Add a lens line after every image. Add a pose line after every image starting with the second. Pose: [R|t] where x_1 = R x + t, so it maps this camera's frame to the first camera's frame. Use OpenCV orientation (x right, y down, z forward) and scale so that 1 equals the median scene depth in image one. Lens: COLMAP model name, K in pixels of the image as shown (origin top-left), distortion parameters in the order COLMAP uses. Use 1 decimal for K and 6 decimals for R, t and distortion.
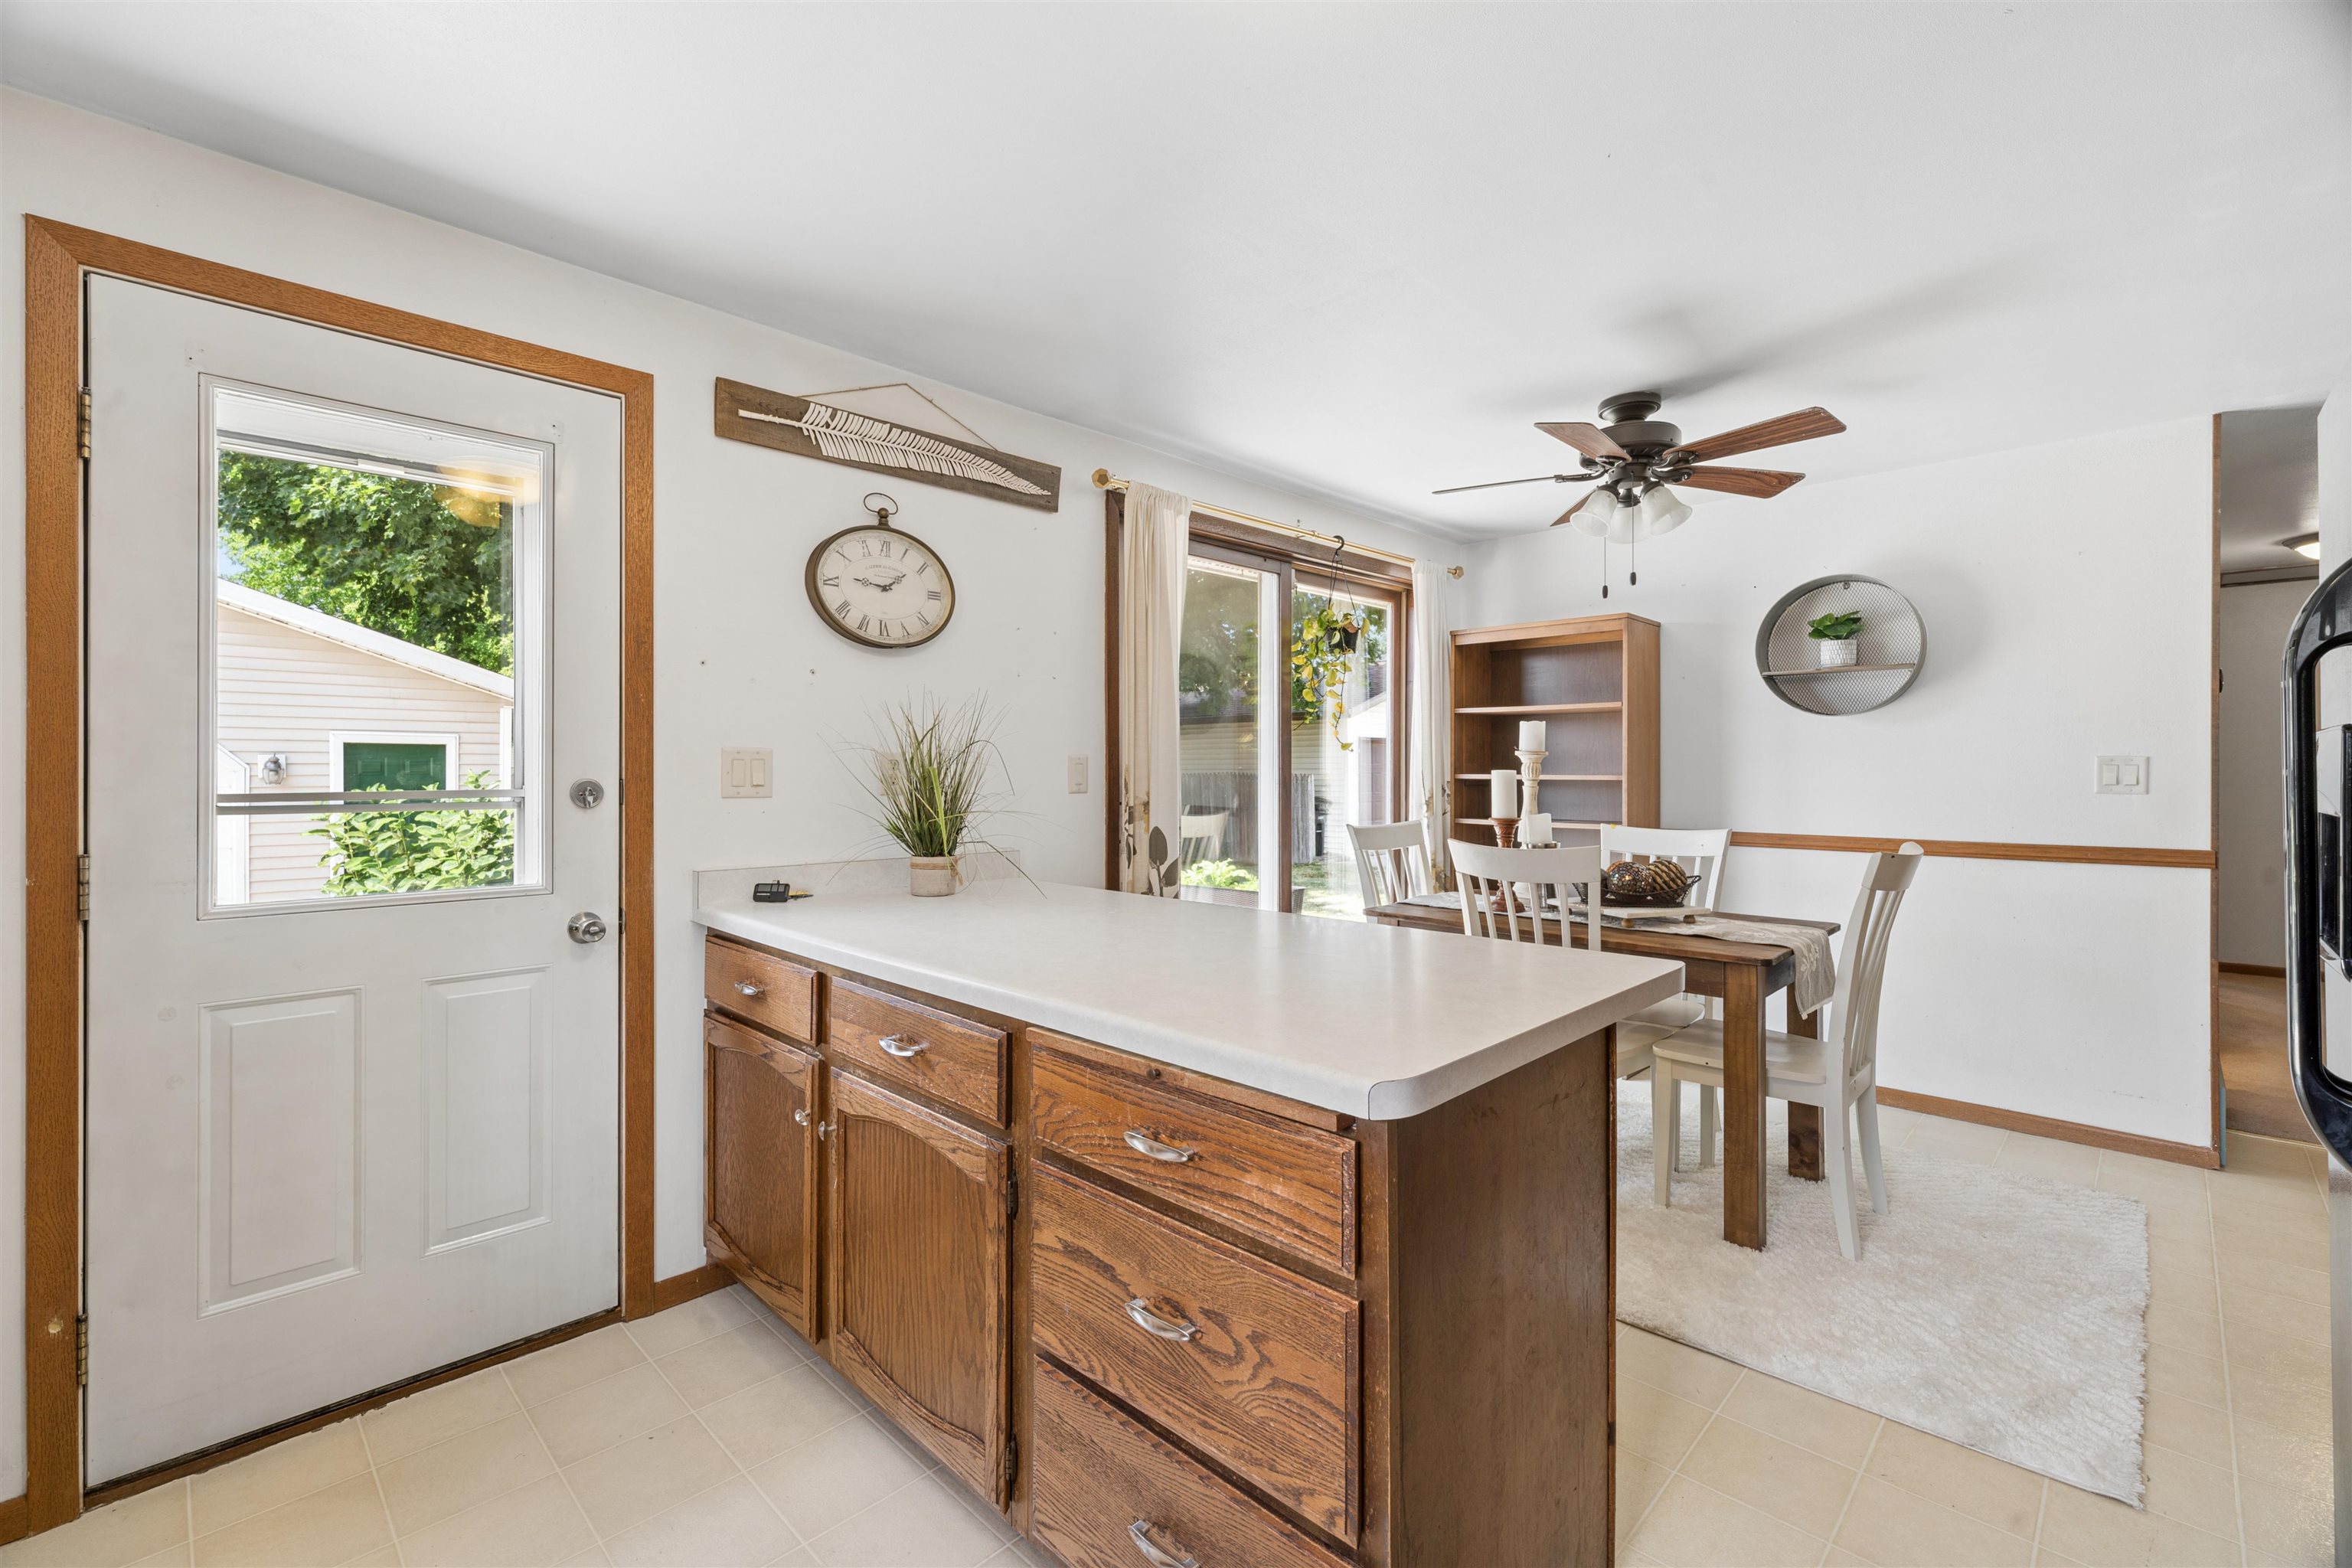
lens RADIAL K [[987.7, 0, 1162.1], [0, 987.7, 762.9], [0, 0, 1]] dist [-0.003533, -0.000369]
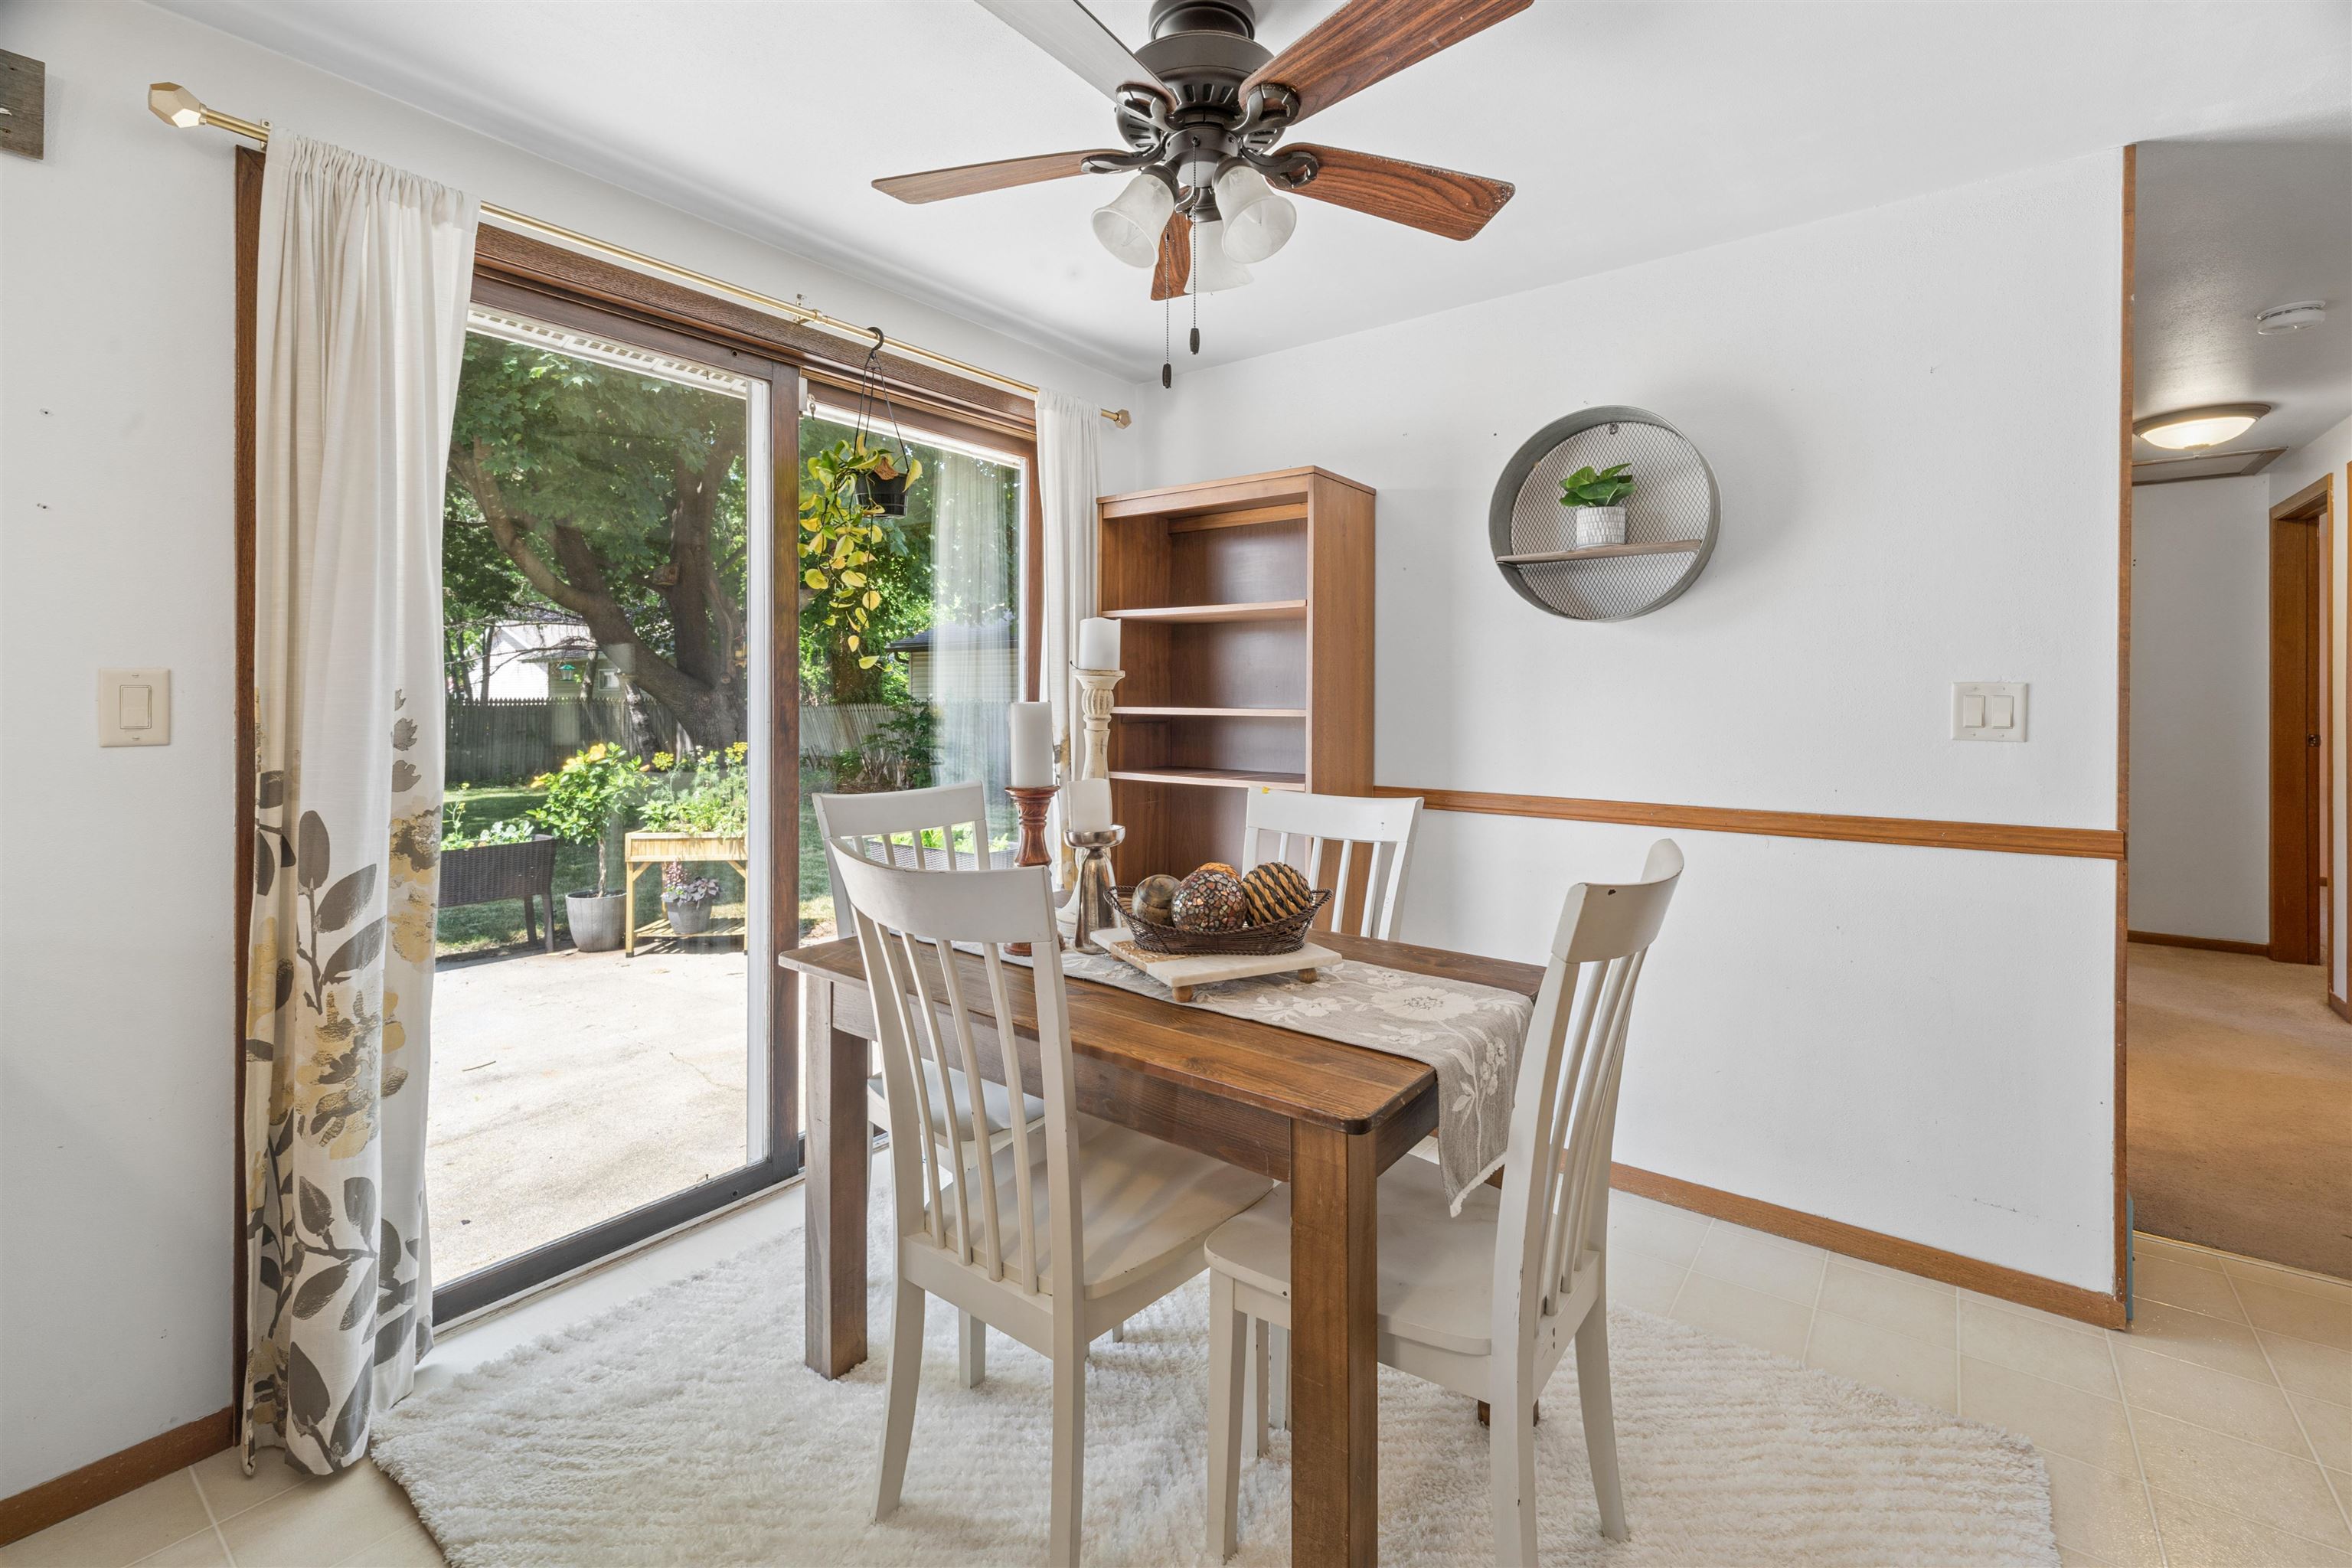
lens RADIAL K [[1011.7, 0, 1184.4], [0, 1011.7, 691.9], [0, 0, 1]] dist [0.001548, -0.000029]
pose [[0.989037, 0.004145, 0.147607, 0.358100], [-0.004403, 0.999989, 0.001423, 0.000829], [-0.147600, -0.002057, 0.989045, 0.423797]]
